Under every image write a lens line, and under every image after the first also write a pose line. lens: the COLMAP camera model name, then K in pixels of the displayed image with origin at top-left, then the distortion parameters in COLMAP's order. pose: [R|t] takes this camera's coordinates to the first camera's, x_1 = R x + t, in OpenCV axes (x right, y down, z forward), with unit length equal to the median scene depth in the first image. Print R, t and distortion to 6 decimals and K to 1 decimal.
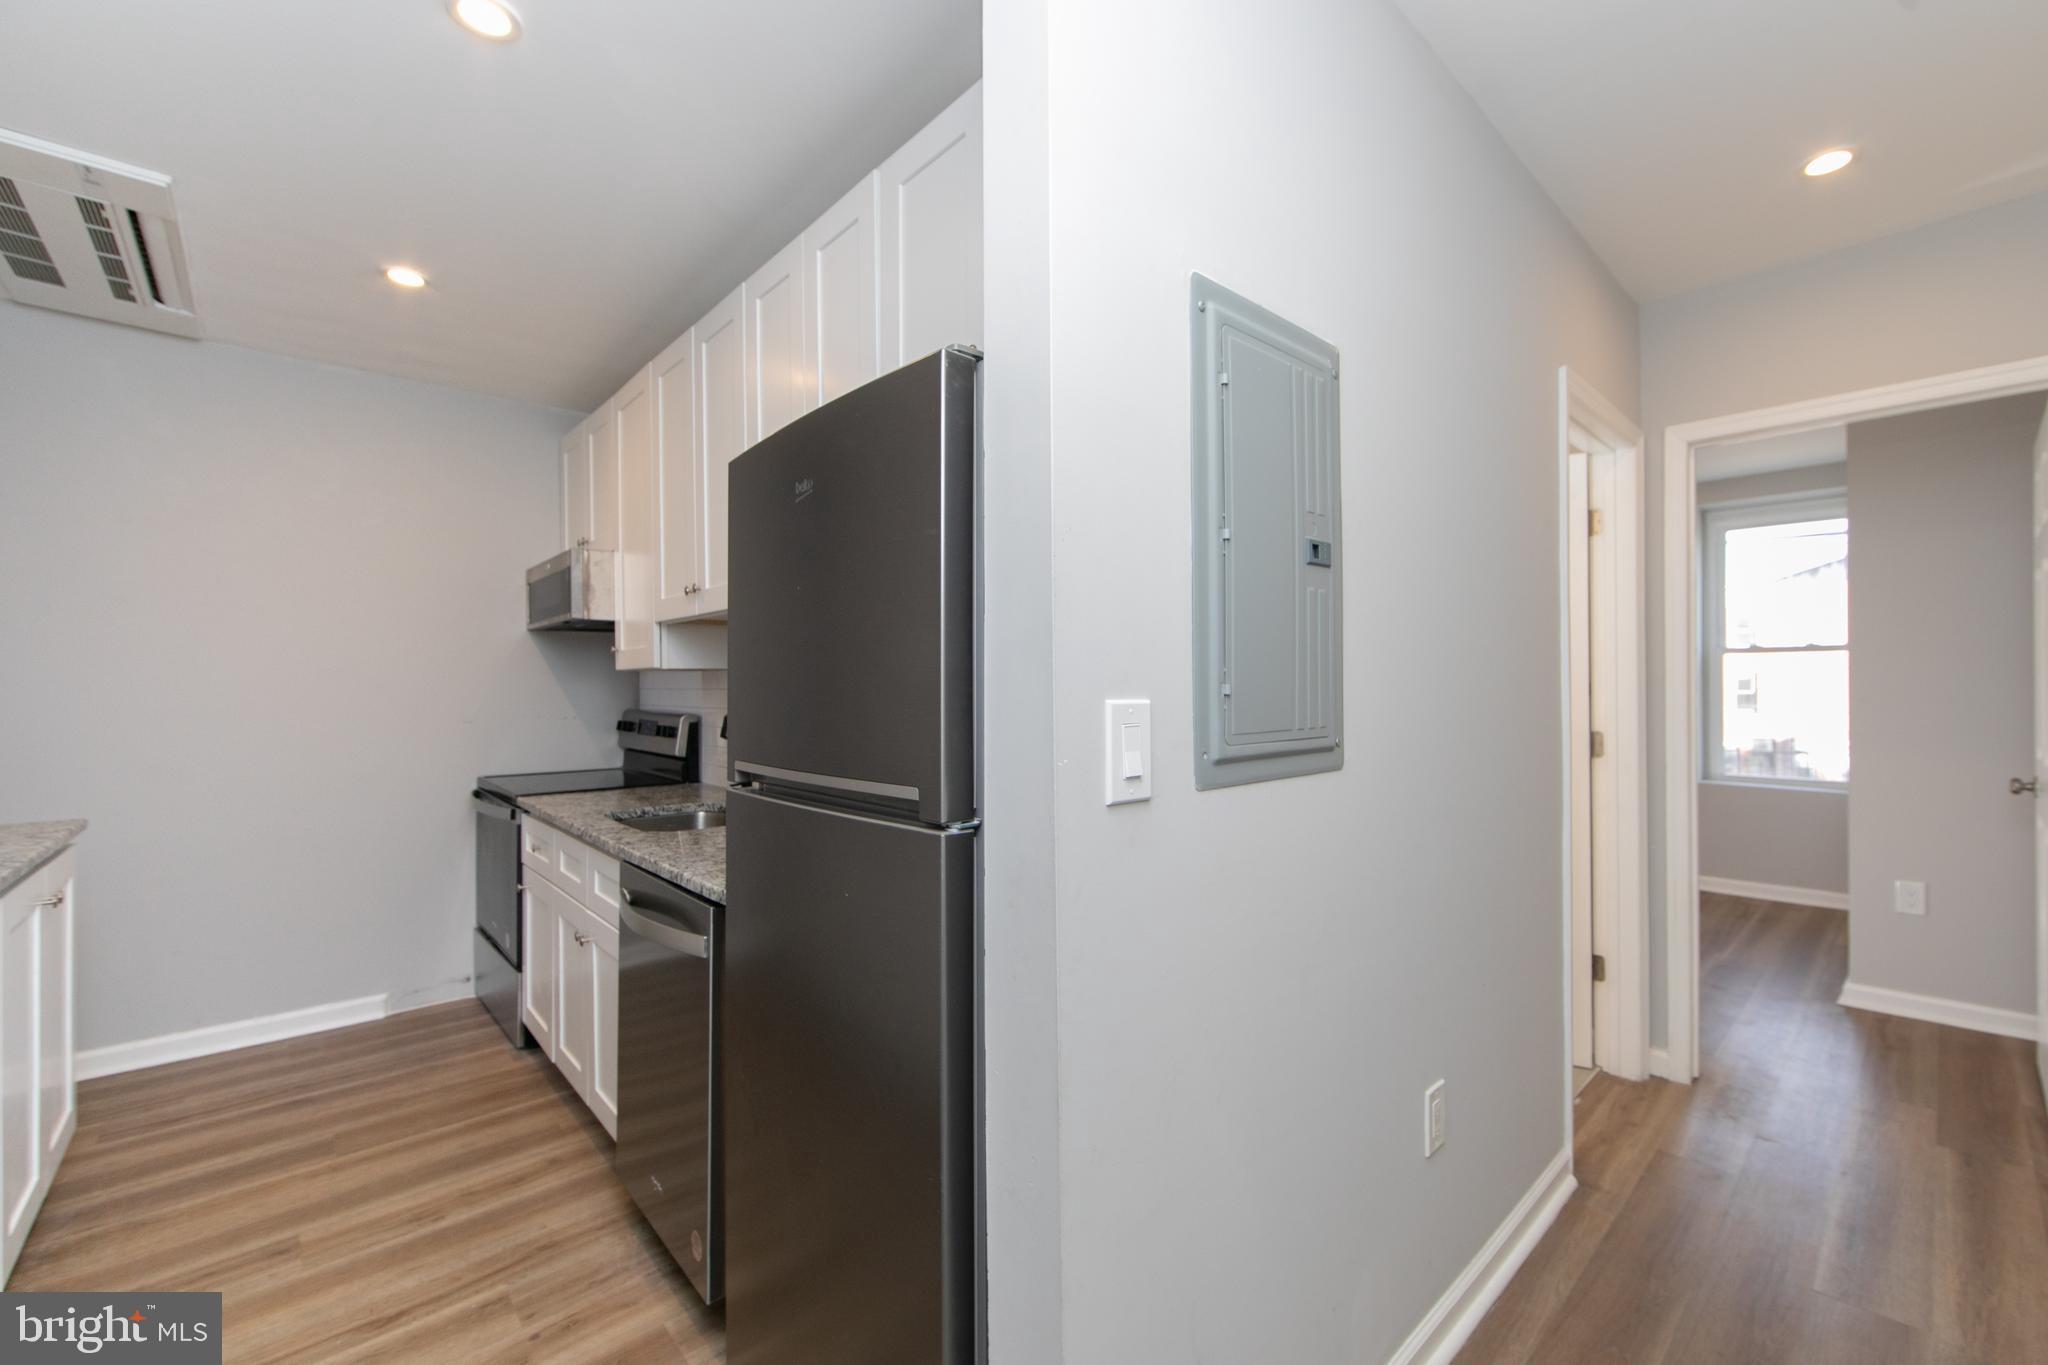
lens RADIAL K [[800.0, 0, 1024.0], [0, 800.0, 682.5], [0, 0, 1]] dist [-0.002137, 0.000477]
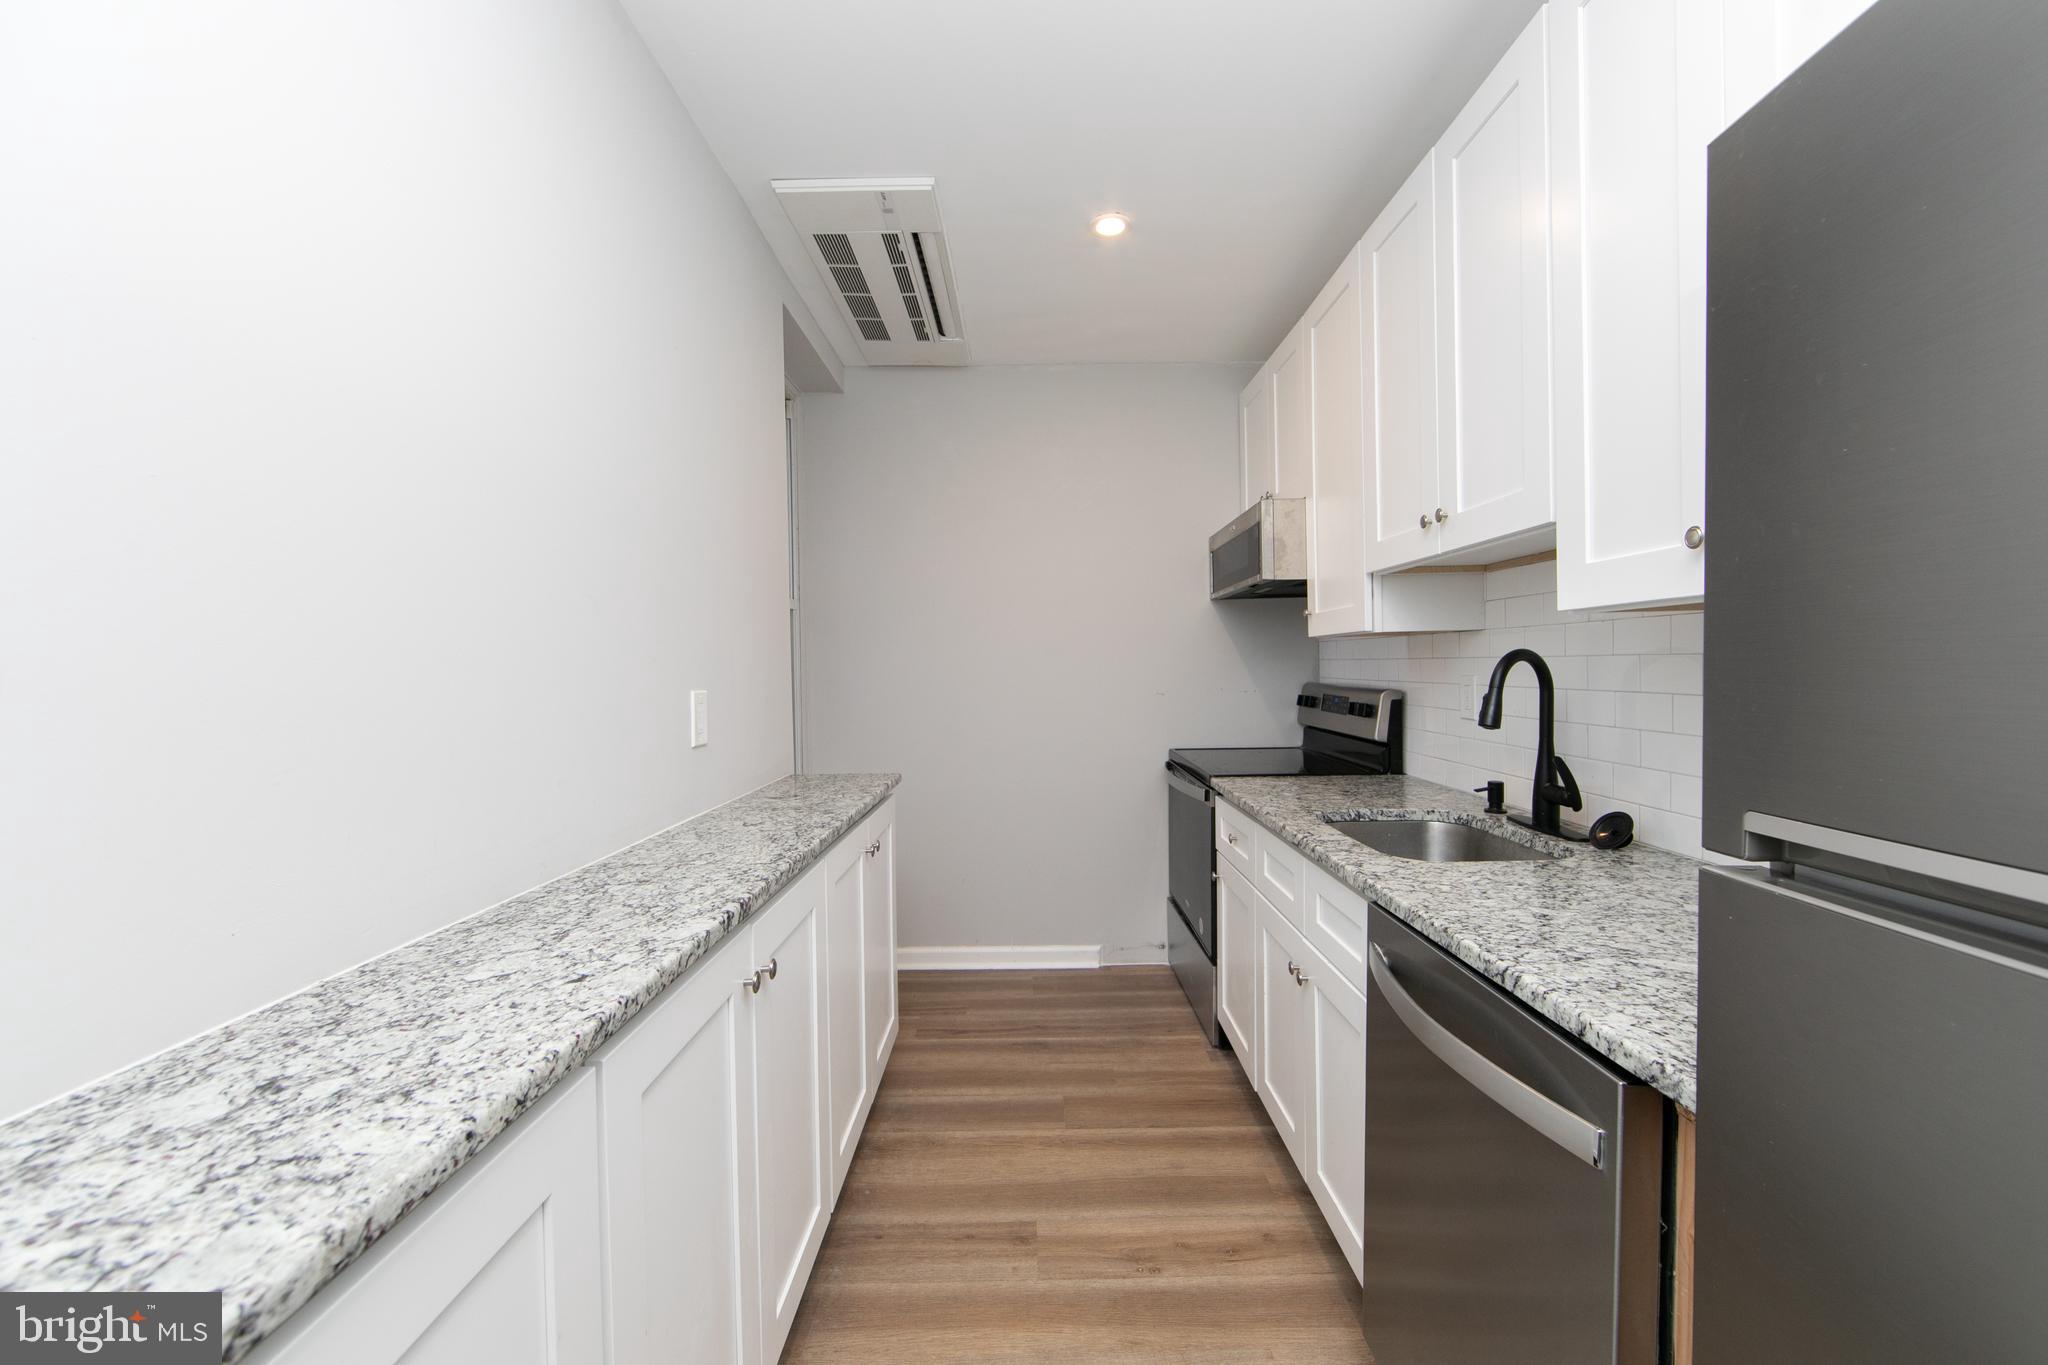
lens RADIAL K [[800.0, 0, 1024.0], [0, 800.0, 682.5], [0, 0, 1]] dist [-0.002137, 0.000477]
pose [[0.725264, 0.009511, -0.688405, -0.187221], [0.014146, 0.999488, 0.028713, 0.005251], [0.688325, -0.030562, 0.724758, 0.223108]]
